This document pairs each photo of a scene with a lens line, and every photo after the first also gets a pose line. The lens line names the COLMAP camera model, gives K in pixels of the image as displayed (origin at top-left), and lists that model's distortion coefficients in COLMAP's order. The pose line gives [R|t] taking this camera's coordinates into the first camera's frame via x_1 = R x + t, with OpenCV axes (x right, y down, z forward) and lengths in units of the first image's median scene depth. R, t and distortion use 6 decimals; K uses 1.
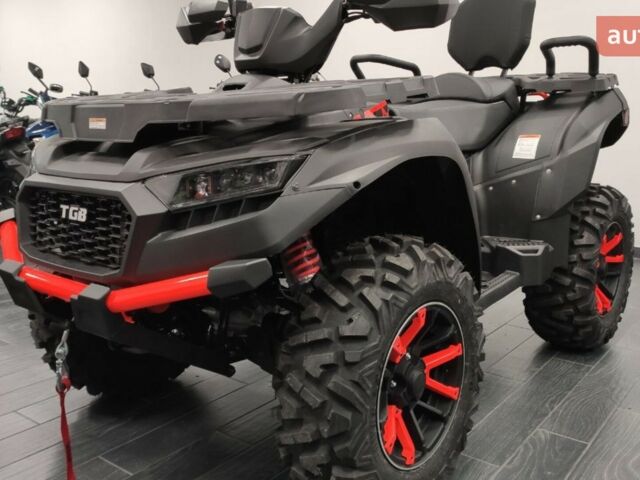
lens RADIAL K [[635.7, 0, 321.1], [0, 635.7, 235.7], [0, 0, 1]] dist [0.110965, -0.188759]
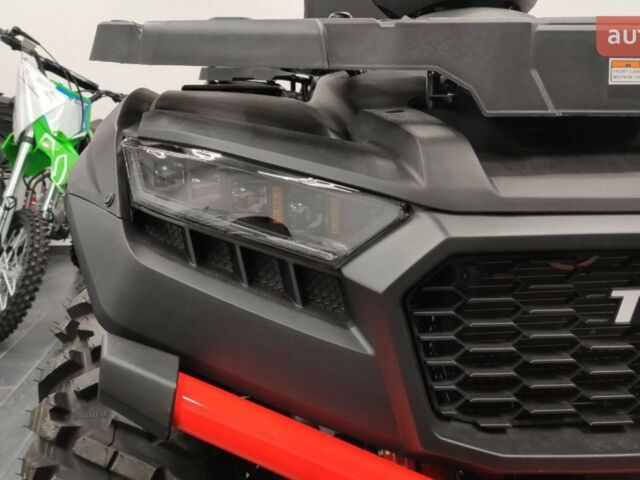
lens RADIAL K [[635.7, 0, 321.1], [0, 635.7, 235.7], [0, 0, 1]] dist [0.110965, -0.188759]
pose [[0.714843, -0.119077, 0.689072, -0.760915], [0.125973, 0.991202, 0.040603, -0.112680], [-0.687845, 0.057779, 0.723555, 0.833116]]
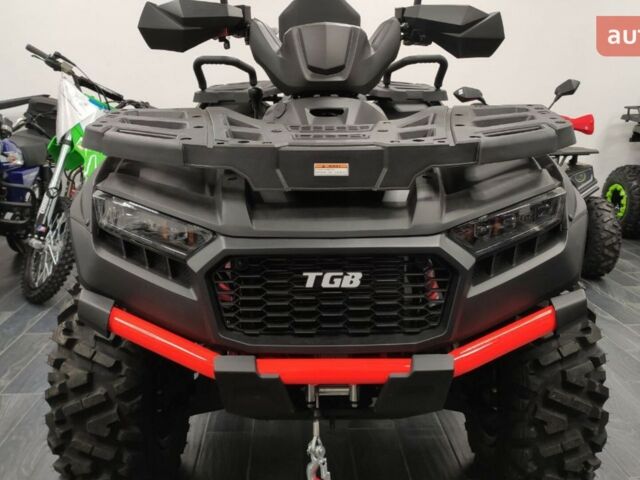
lens RADIAL K [[635.7, 0, 321.1], [0, 635.7, 235.7], [0, 0, 1]] dist [0.110965, -0.188759]
pose [[0.762028, -0.139828, 0.632267, -0.876022], [0.117898, 0.990047, 0.076858, -0.151026], [-0.636721, 0.015975, 0.770929, 0.358743]]
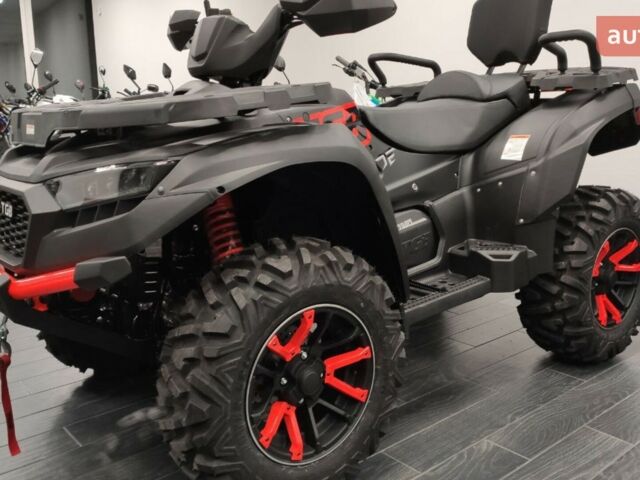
lens RADIAL K [[635.7, 0, 321.1], [0, 635.7, 235.7], [0, 0, 1]] dist [0.110965, -0.188759]
pose [[0.979300, 0.029879, -0.200199, 0.367847], [-0.027480, 0.999514, 0.014750, -0.020389], [0.200542, -0.008943, 0.979644, 0.001378]]
